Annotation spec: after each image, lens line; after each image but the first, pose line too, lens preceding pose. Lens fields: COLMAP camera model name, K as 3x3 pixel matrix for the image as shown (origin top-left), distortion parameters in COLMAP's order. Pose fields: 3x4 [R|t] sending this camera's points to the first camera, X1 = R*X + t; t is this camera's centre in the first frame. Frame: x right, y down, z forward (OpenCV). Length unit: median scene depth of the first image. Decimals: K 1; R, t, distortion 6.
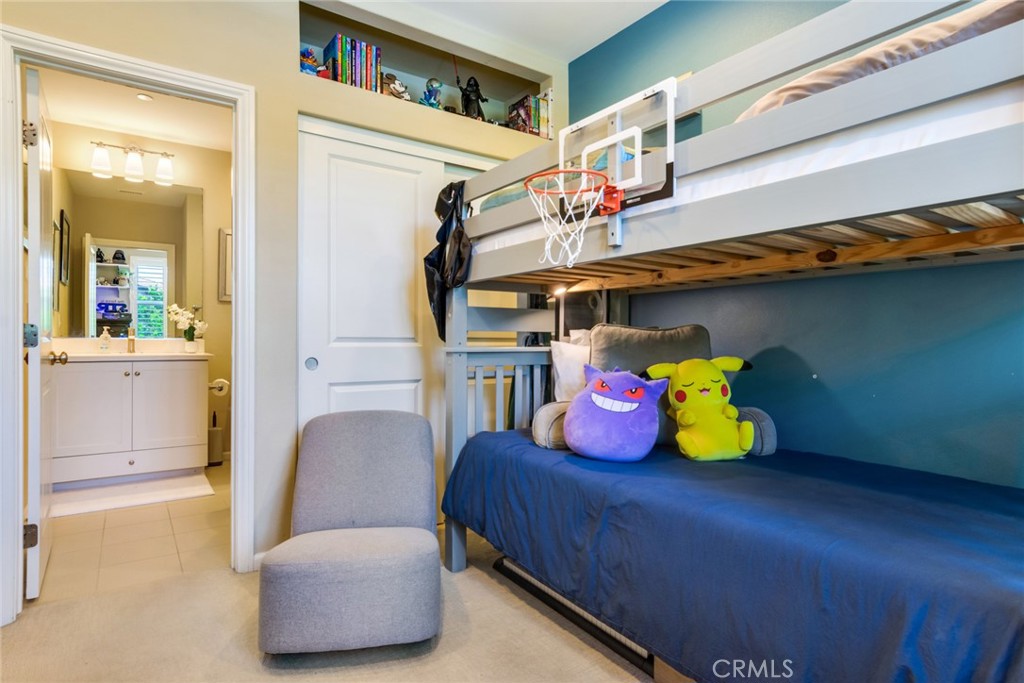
lens RADIAL K [[555.8, 0, 515.7], [0, 555.8, 344.5], [0, 0, 1]] dist [0.002237, -0.003845]
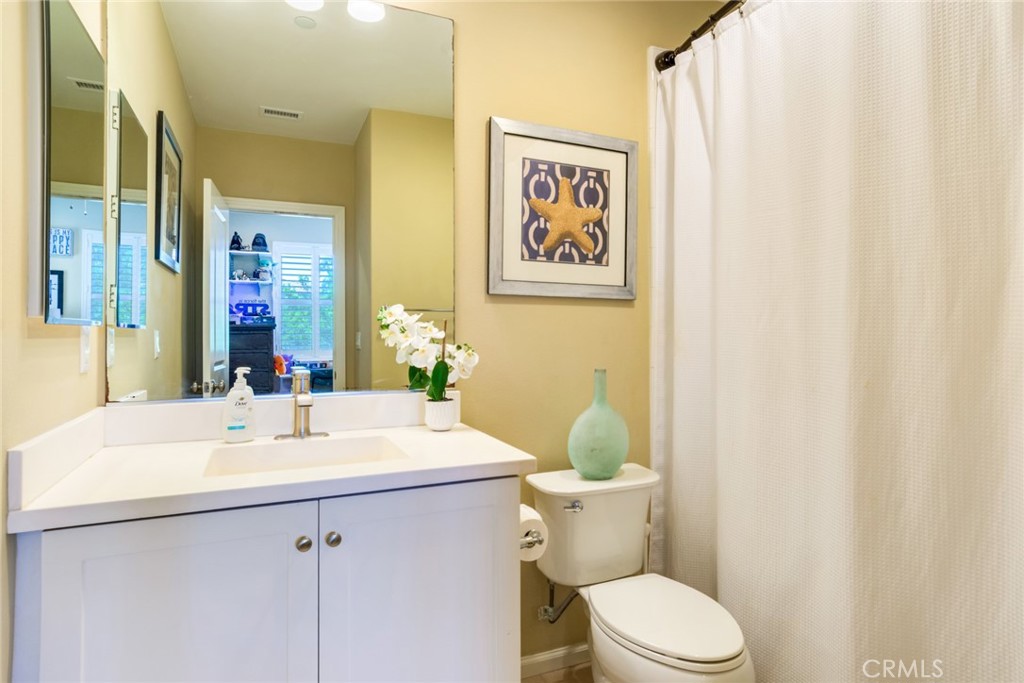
lens RADIAL K [[555.8, 0, 508.0], [0, 555.8, 336.7], [0, 0, 1]] dist [0.002237, -0.003845]
pose [[0.981185, -0.005467, -0.192995, -0.239921], [0.004904, 0.999982, -0.003392, -0.025266], [0.193010, 0.002382, 0.981194, 0.327513]]
